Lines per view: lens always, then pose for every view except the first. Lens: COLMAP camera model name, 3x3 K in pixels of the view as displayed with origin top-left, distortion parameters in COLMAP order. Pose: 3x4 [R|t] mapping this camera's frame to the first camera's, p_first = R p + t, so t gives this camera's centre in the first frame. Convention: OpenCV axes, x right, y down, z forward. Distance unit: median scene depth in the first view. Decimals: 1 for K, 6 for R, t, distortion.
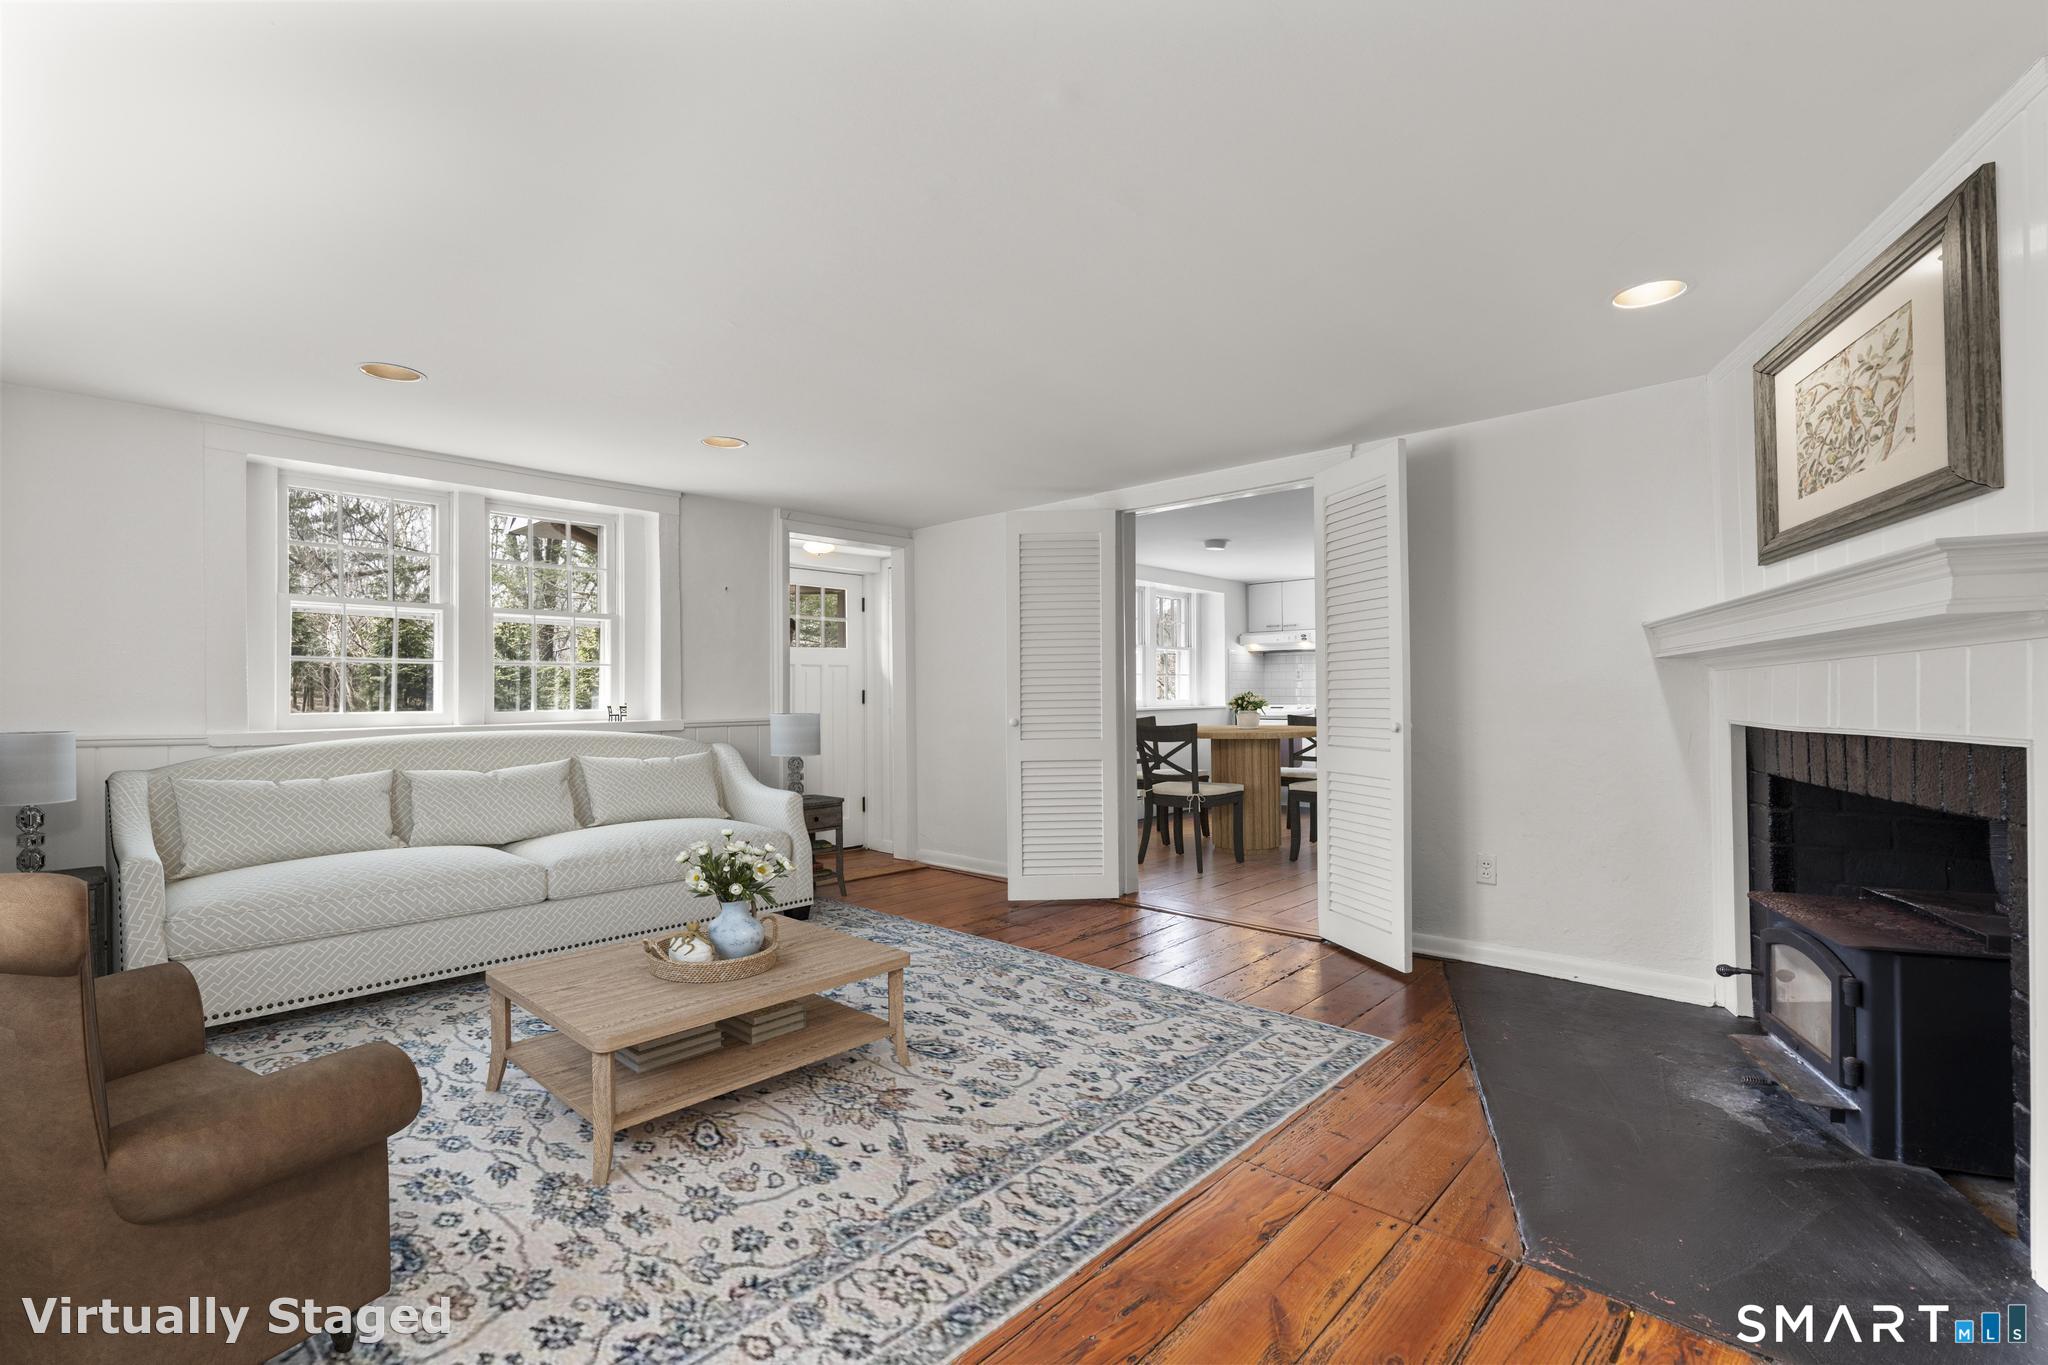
lens RADIAL K [[908.4, 0, 965.8], [0, 908.4, 682.9], [0, 0, 1]] dist [-0.000998, -0.000123]
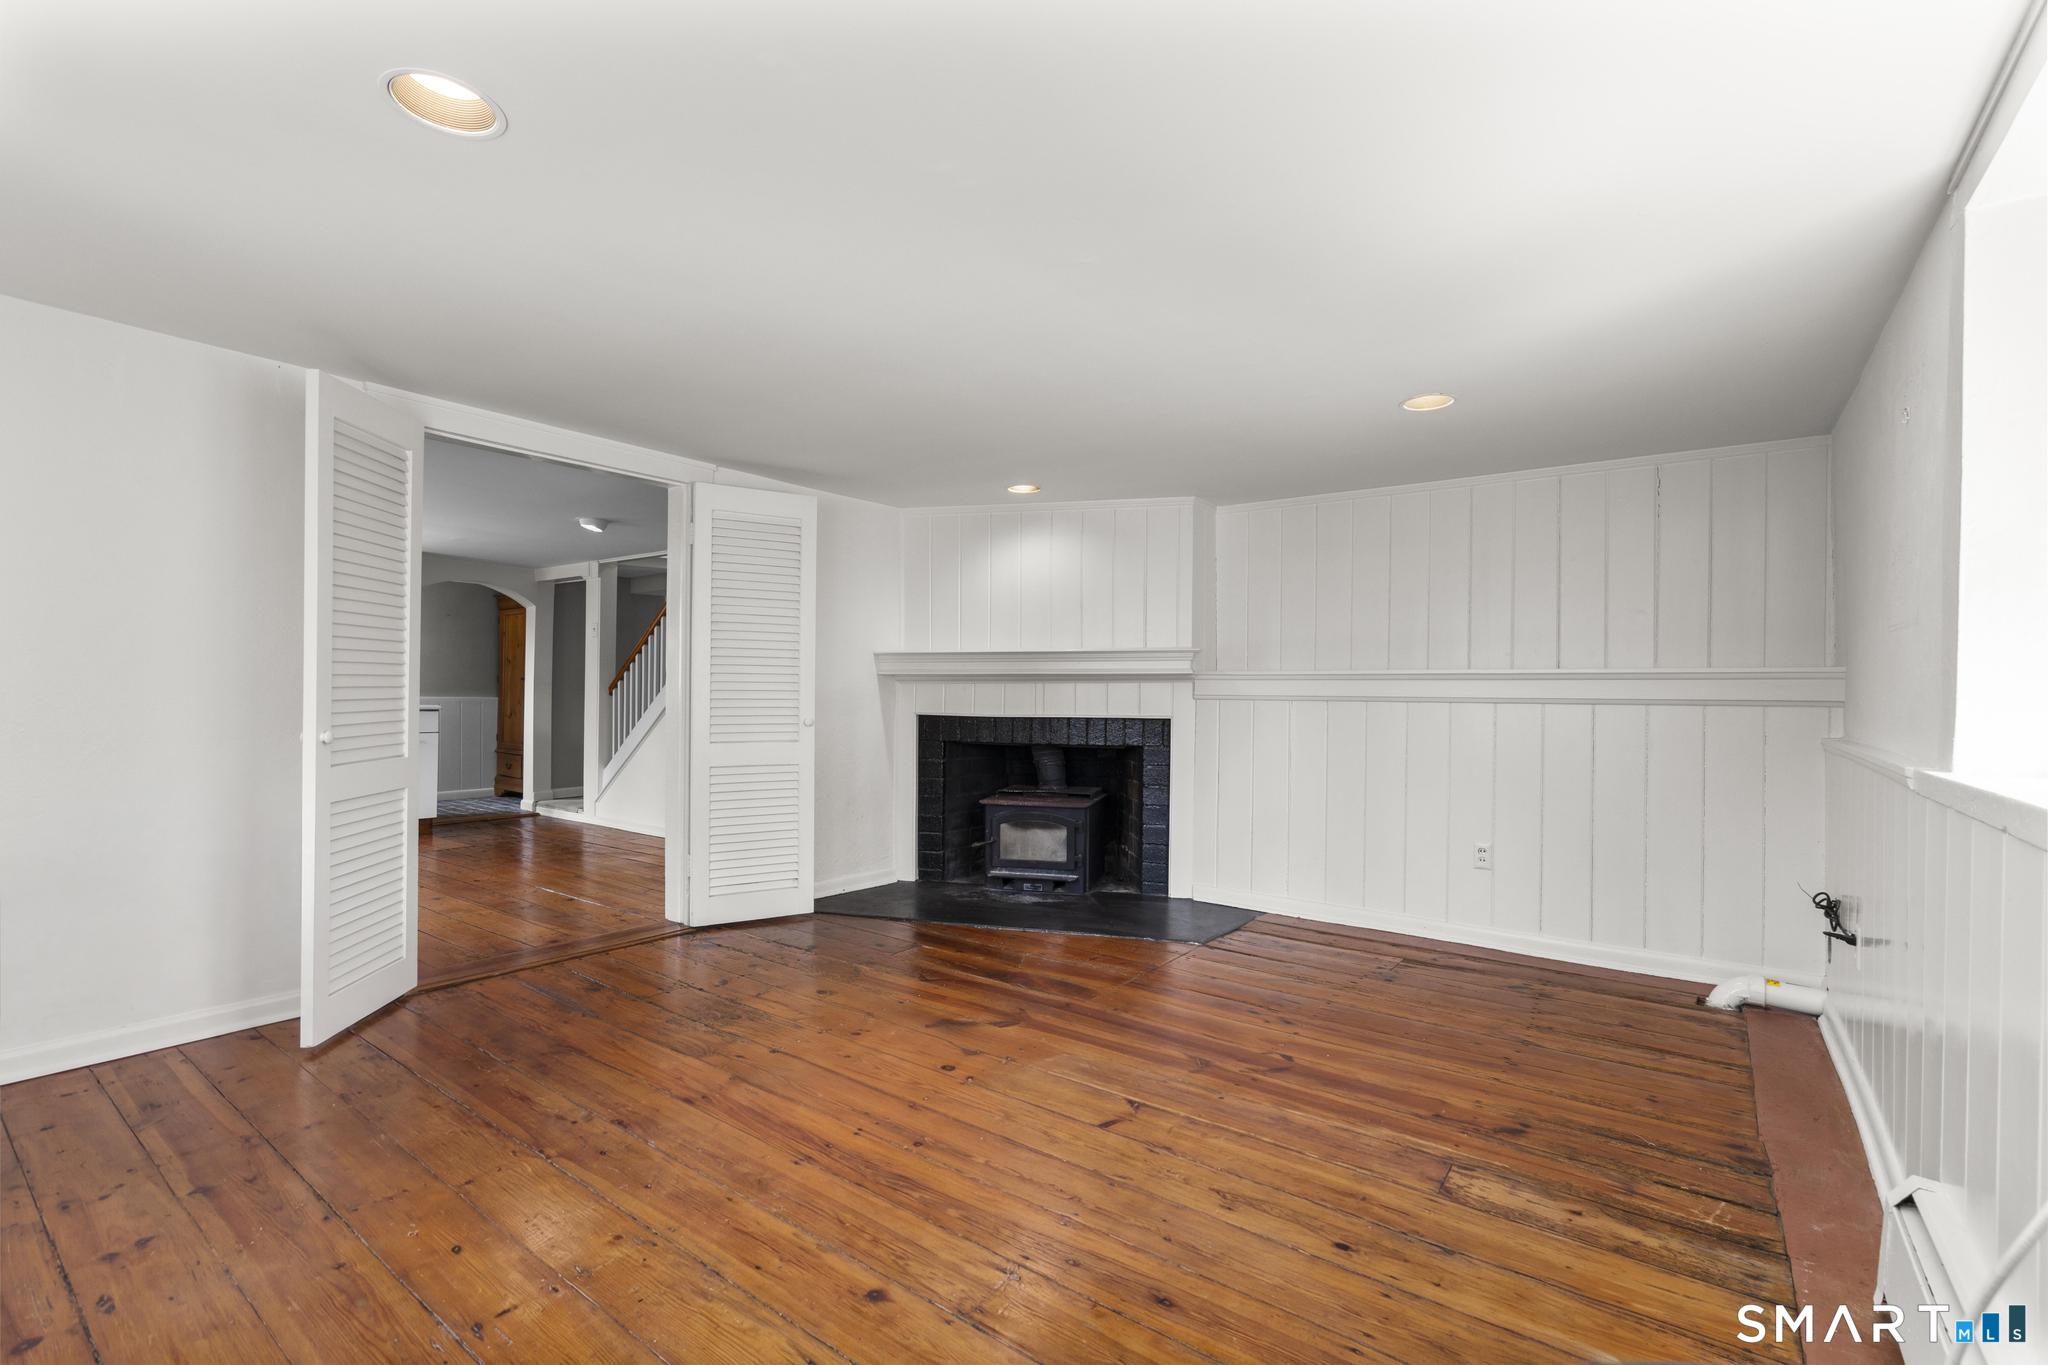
lens RADIAL K [[920.1, 0, 1027.1], [0, 920.1, 695.5], [0, 0, 1]] dist [-0.000549, 0.000763]
pose [[-0.146991, -0.003843, 0.989130, -0.892775], [-0.030040, 0.999549, -0.000581, 0.003364], [-0.988682, -0.029799, -0.147040, 0.974071]]
